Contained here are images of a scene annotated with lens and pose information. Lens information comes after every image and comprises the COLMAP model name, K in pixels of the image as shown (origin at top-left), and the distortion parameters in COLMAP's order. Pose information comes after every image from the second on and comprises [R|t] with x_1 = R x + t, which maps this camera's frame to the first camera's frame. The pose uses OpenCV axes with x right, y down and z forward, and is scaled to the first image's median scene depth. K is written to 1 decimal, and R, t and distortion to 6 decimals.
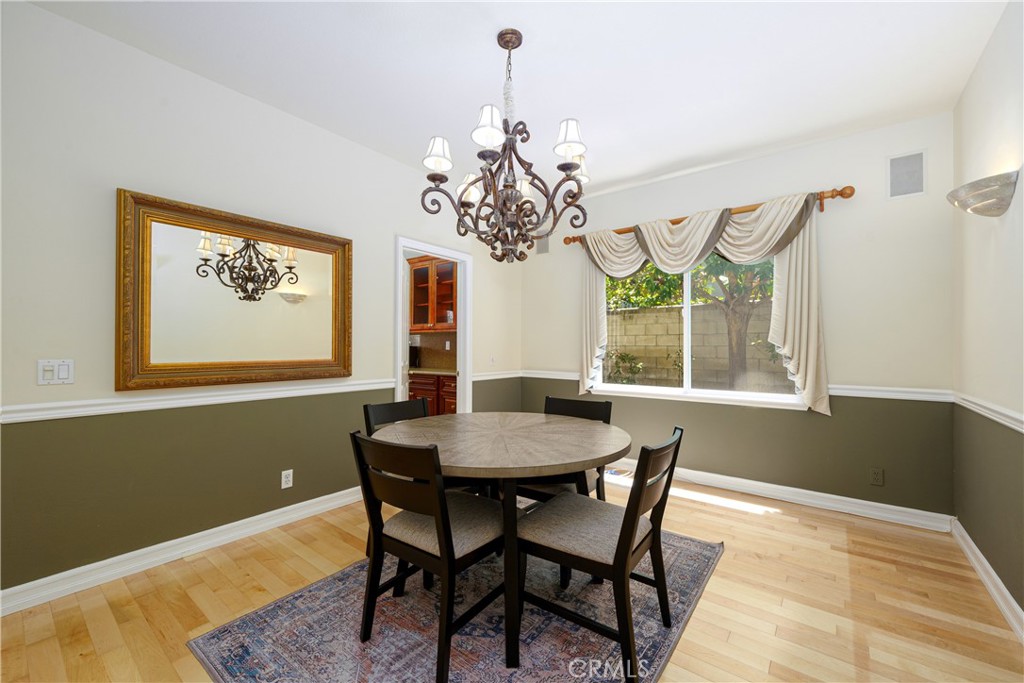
lens RADIAL K [[409.5, 0, 513.7], [0, 409.5, 344.8], [0, 0, 1]] dist [-0.000581, -0.000409]
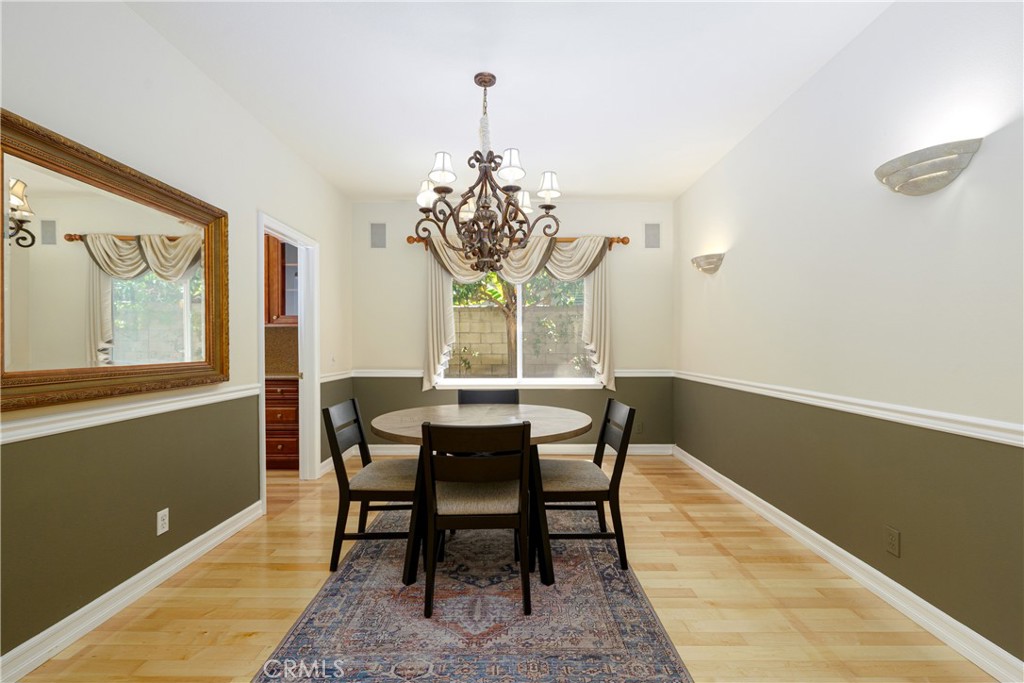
lens RADIAL K [[428.7, 0, 530.5], [0, 428.7, 345.7], [0, 0, 1]] dist [-0.001579, -0.000346]
pose [[0.789728, -0.004871, 0.613437, -0.422144], [-0.000312, 0.999965, 0.008342, -0.001685], [-0.613457, -0.006780, 0.789699, -0.027607]]
